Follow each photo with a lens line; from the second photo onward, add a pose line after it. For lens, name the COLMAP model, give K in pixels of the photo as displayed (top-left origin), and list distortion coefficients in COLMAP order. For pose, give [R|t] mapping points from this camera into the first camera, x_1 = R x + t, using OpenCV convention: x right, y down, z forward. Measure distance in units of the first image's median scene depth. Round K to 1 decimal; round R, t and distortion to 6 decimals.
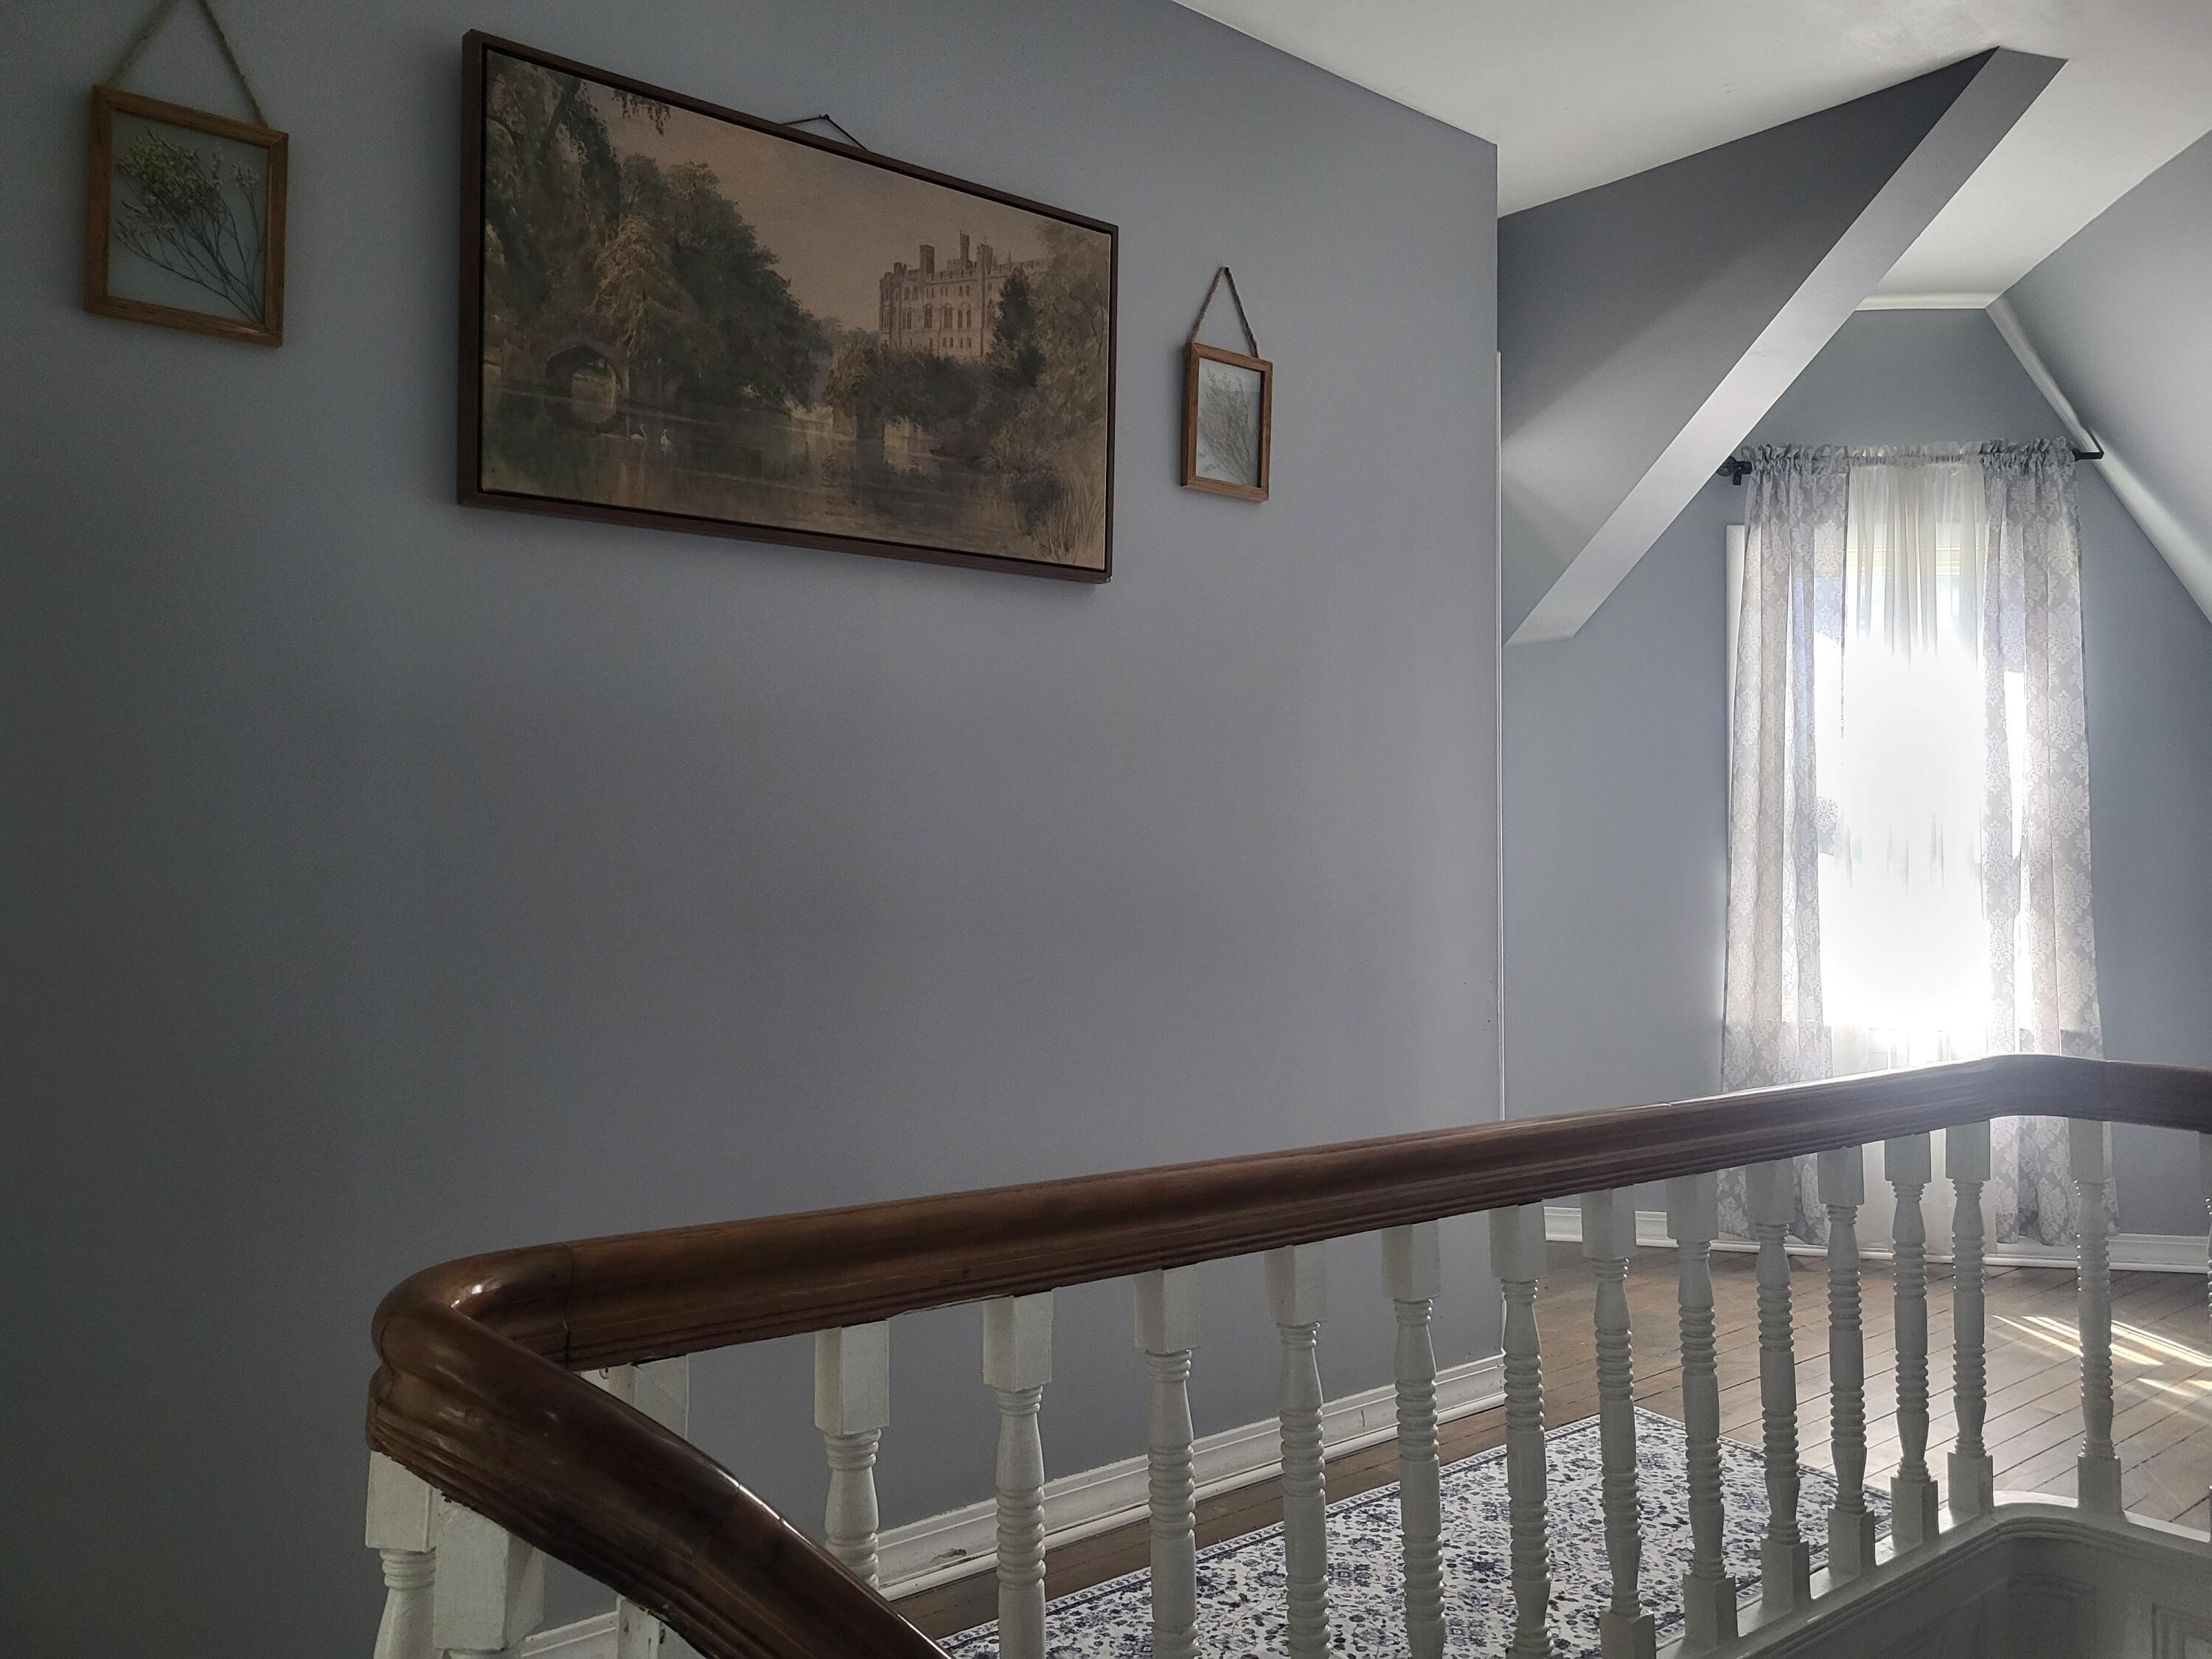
lens RADIAL K [[1667.4, 0, 1091.7], [0, 1667.4, 784.5], [0, 0, 1]] dist [0.069152, -0.048561]
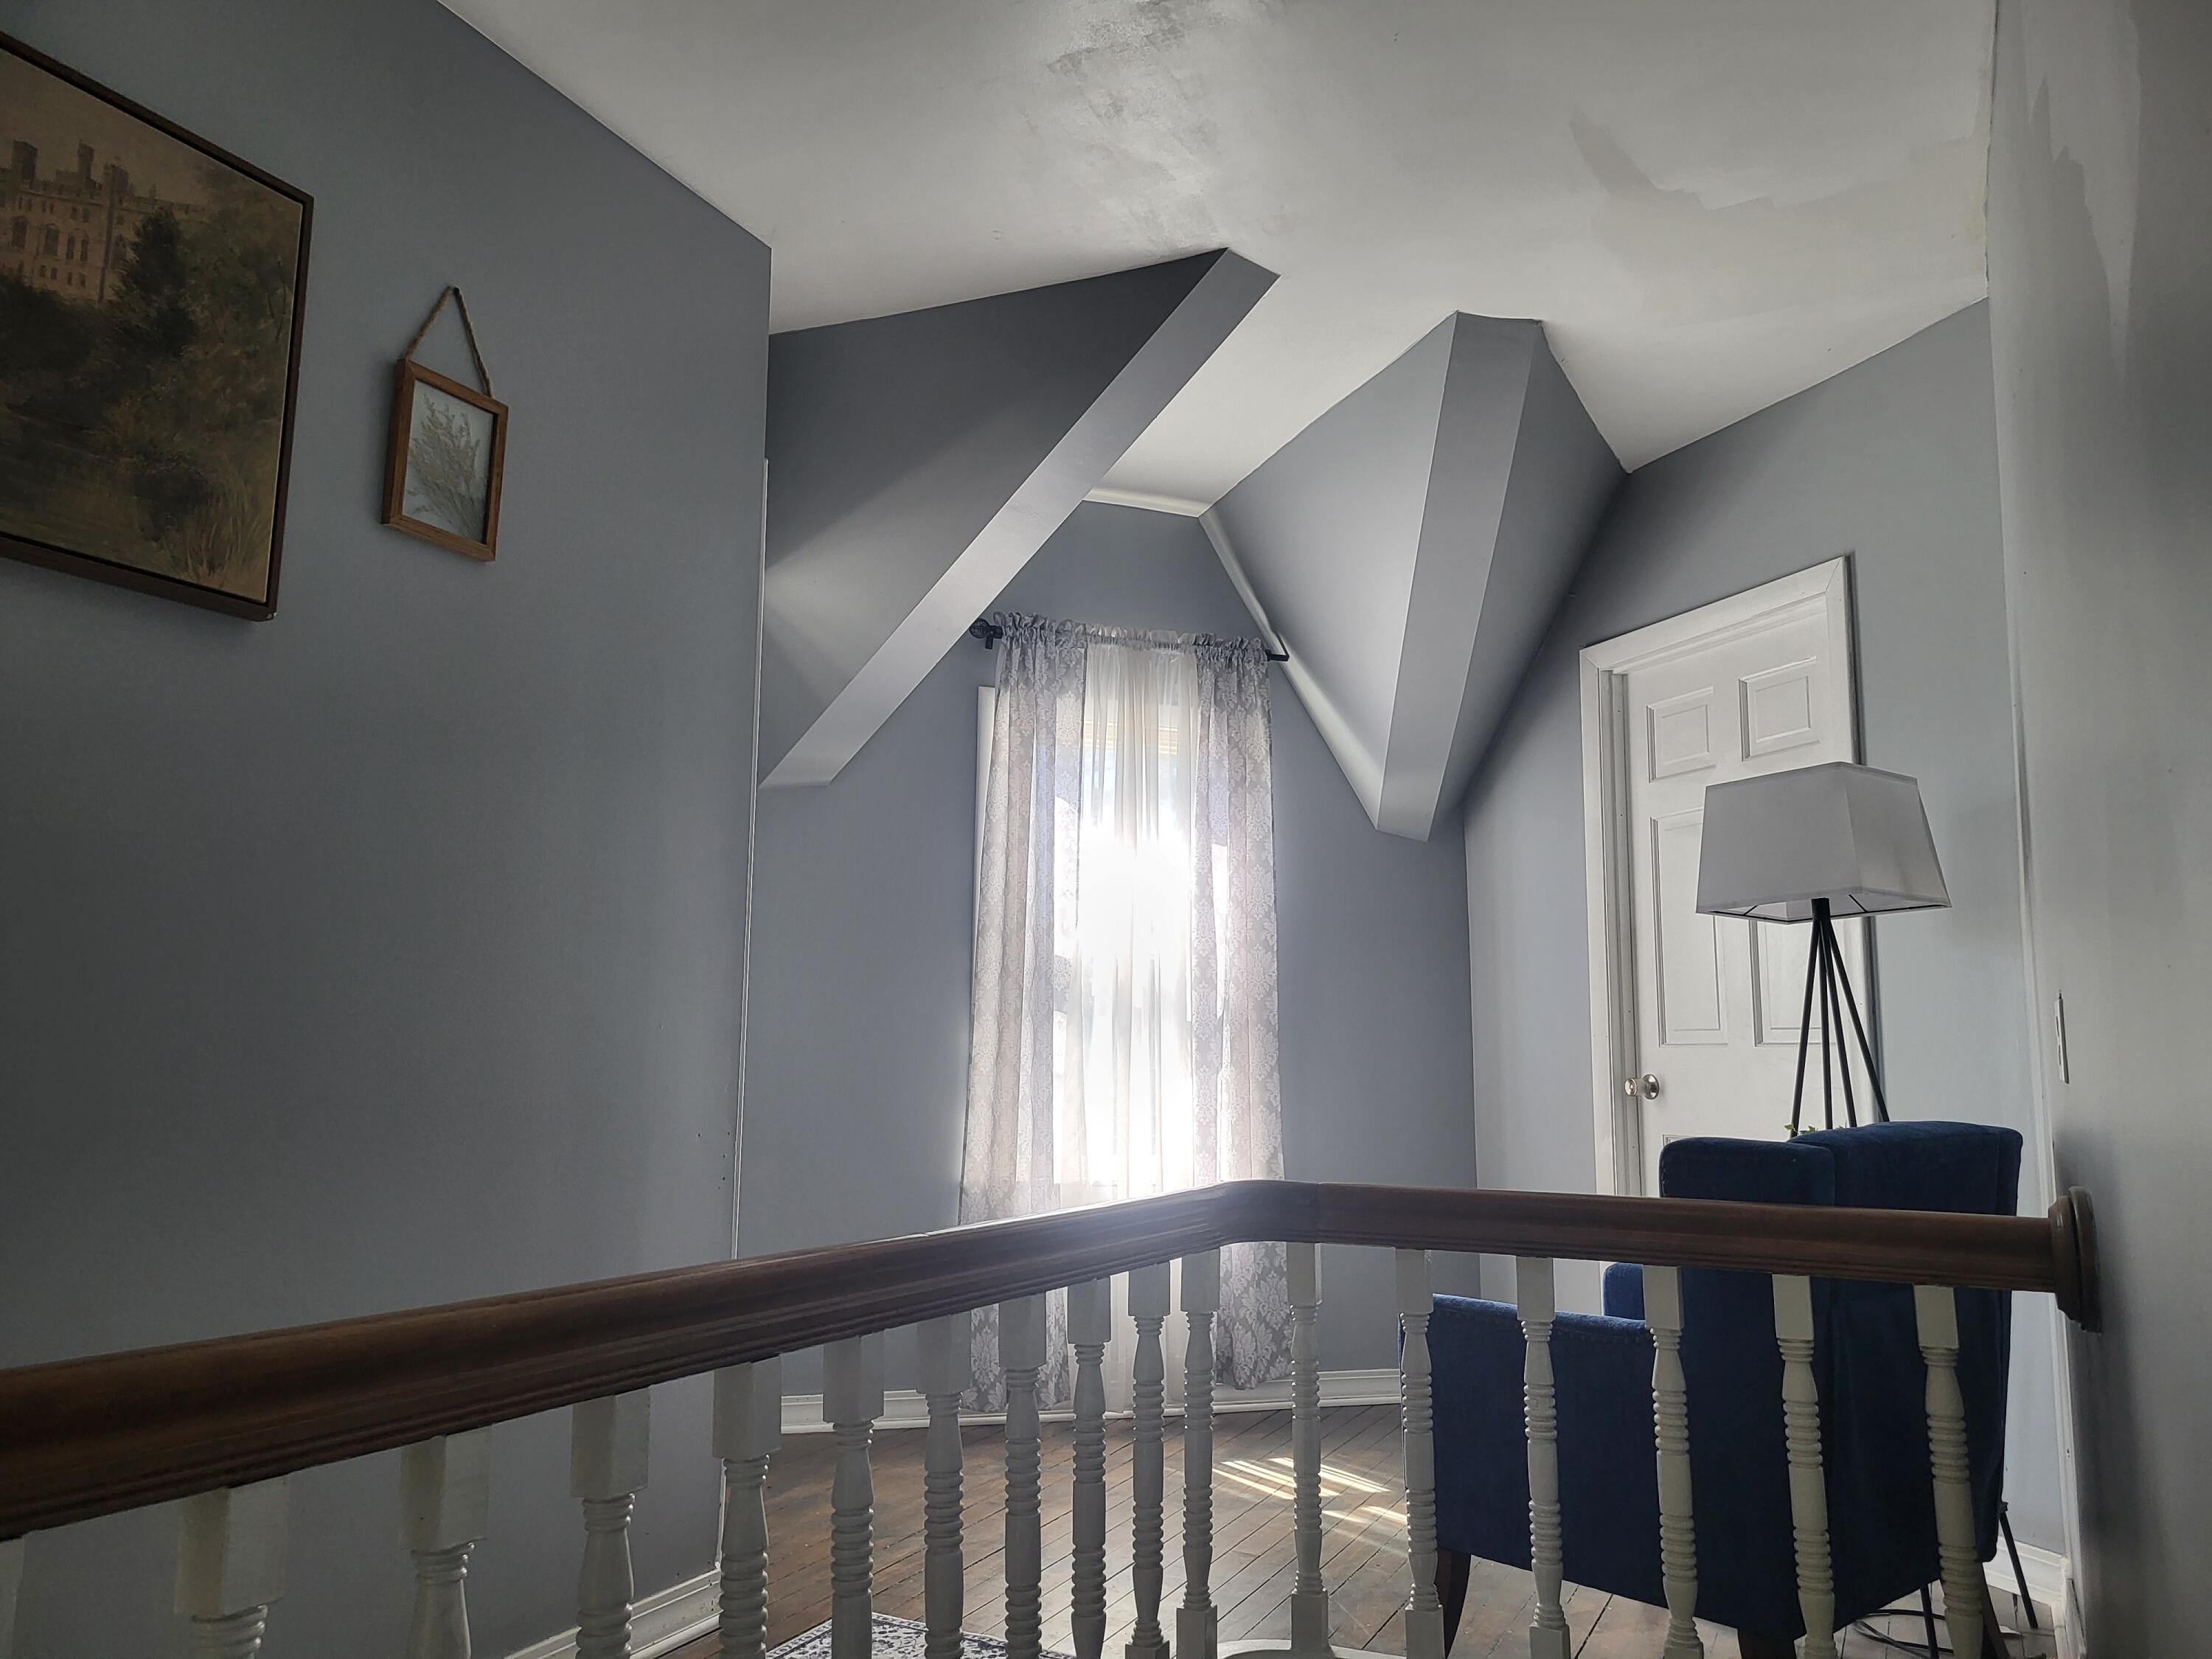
lens RADIAL K [[1667.4, 0, 1099.8], [0, 1667.4, 816.0], [0, 0, 1]] dist [0.069152, -0.048561]
pose [[0.900835, 0.066338, 0.429063, 0.023732], [-0.022352, 0.994033, -0.106761, 0.043549], [-0.433585, 0.086584, 0.896943, 0.106937]]
